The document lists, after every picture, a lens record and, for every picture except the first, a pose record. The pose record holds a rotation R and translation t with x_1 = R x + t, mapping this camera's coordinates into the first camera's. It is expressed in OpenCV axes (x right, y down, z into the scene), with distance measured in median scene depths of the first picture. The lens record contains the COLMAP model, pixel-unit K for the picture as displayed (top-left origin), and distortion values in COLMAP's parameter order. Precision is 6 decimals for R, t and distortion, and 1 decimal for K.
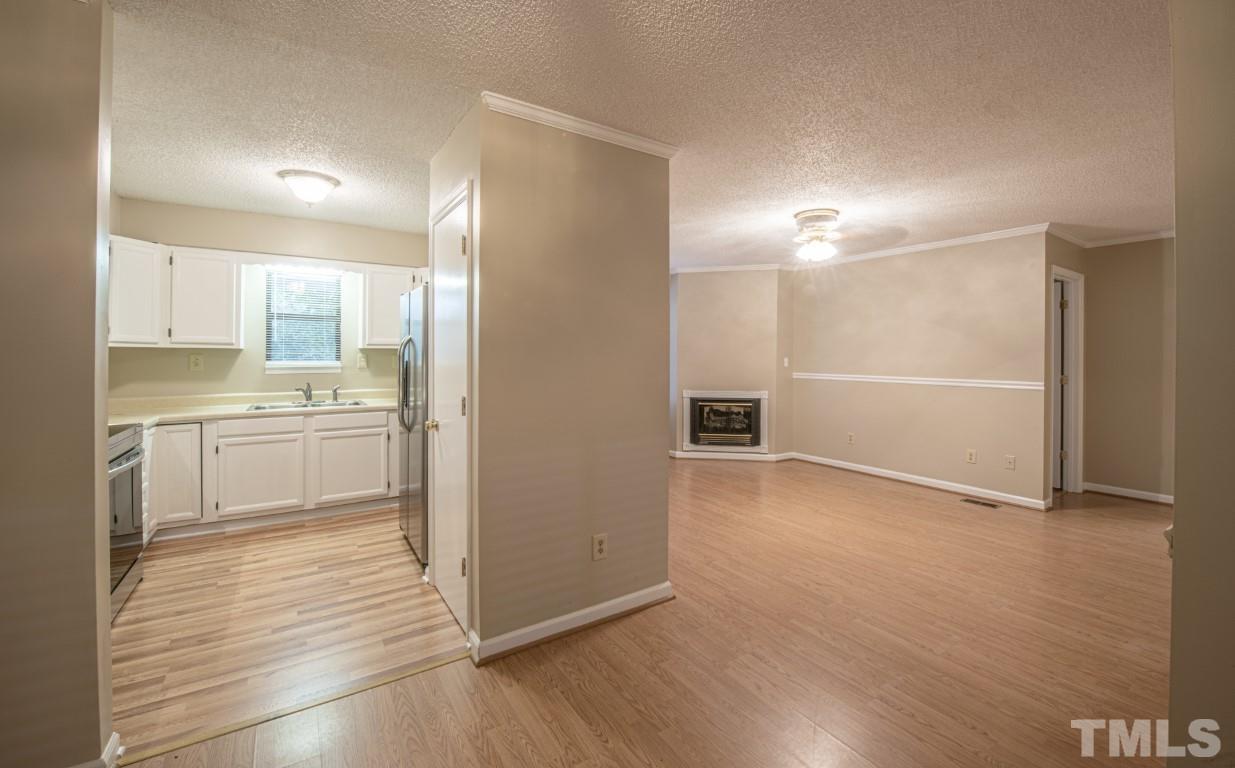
lens RADIAL K [[495.4, 0, 620.5], [0, 495.4, 352.7], [0, 0, 1]] dist [-0.010522, -0.002230]
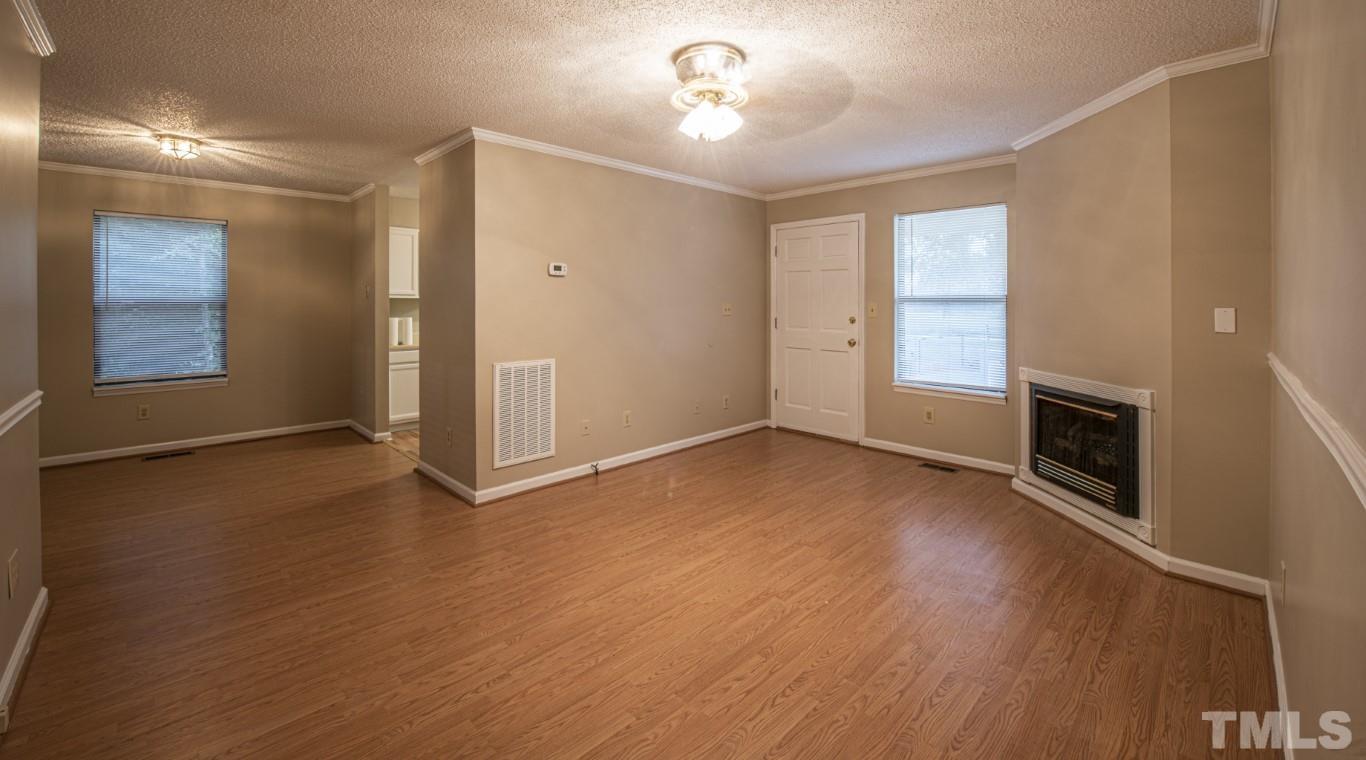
lens RADIAL K [[547.8, 0, 689.6], [0, 547.8, 300.2], [0, 0, 1]] dist [-0.009782, -0.000996]
pose [[0.198574, -0.005338, -0.980071, 1.061940], [0.006449, 0.999971, -0.004140, 0.006029], [0.980065, -0.005498, 0.198603, 0.884568]]
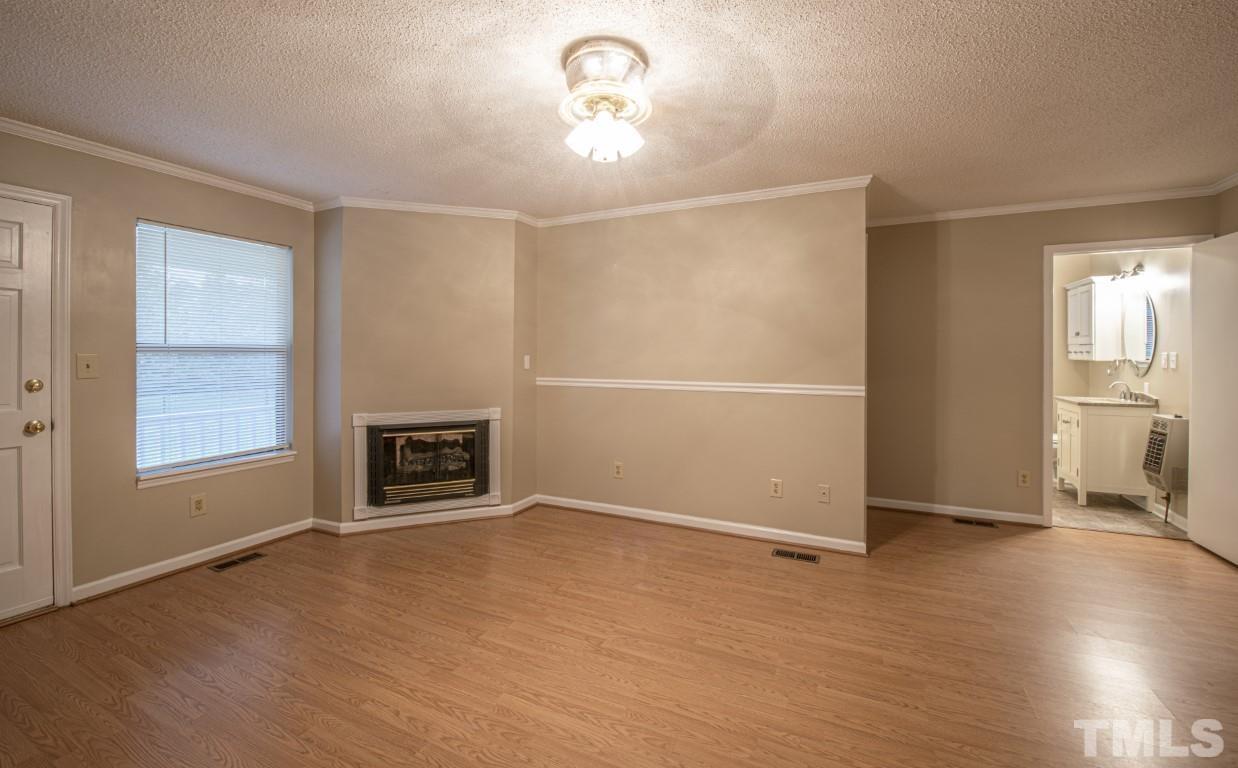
lens RADIAL K [[498.2, 0, 621.6], [0, 498.2, 352.9], [0, 0, 1]] dist [-0.014767, -0.000637]
pose [[0.857722, -0.003768, 0.514100, 0.164101], [0.000848, 0.999982, 0.005914, 0.005142], [-0.514113, -0.004636, 0.857710, 0.594413]]
